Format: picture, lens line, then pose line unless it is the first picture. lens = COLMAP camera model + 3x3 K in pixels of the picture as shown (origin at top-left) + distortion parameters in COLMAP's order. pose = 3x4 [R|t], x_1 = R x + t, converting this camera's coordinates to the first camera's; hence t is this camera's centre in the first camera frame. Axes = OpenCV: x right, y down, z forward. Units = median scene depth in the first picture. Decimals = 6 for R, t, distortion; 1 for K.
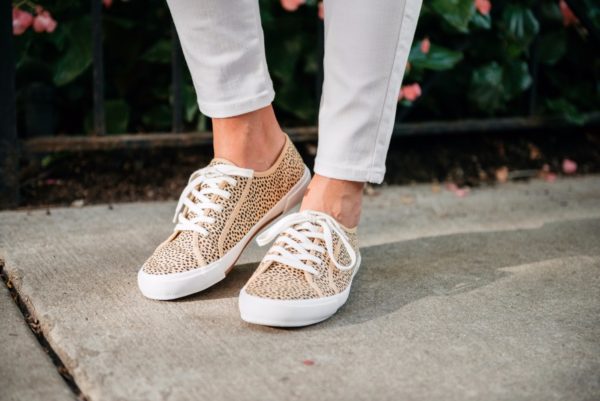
lens RADIAL K [[1094.4, 0, 300.0], [0, 1094.4, 200.5], [0, 0, 1]] dist [0.088857, -0.076108]
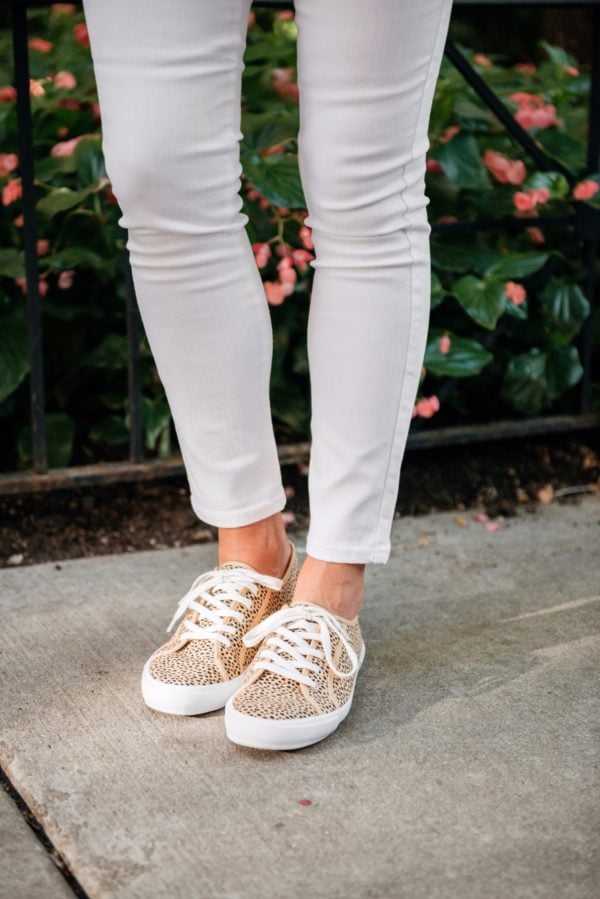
lens RADIAL K [[1639.8, 0, 300.0], [0, 1639.8, 449.5], [0, 0, 1]] dist [0.088857, -0.076108]
pose [[0.999804, -0.018853, 0.006063, 0.000748], [0.018596, 0.999027, 0.040001, -0.164696], [-0.006811, -0.039881, 0.999181, -0.277253]]
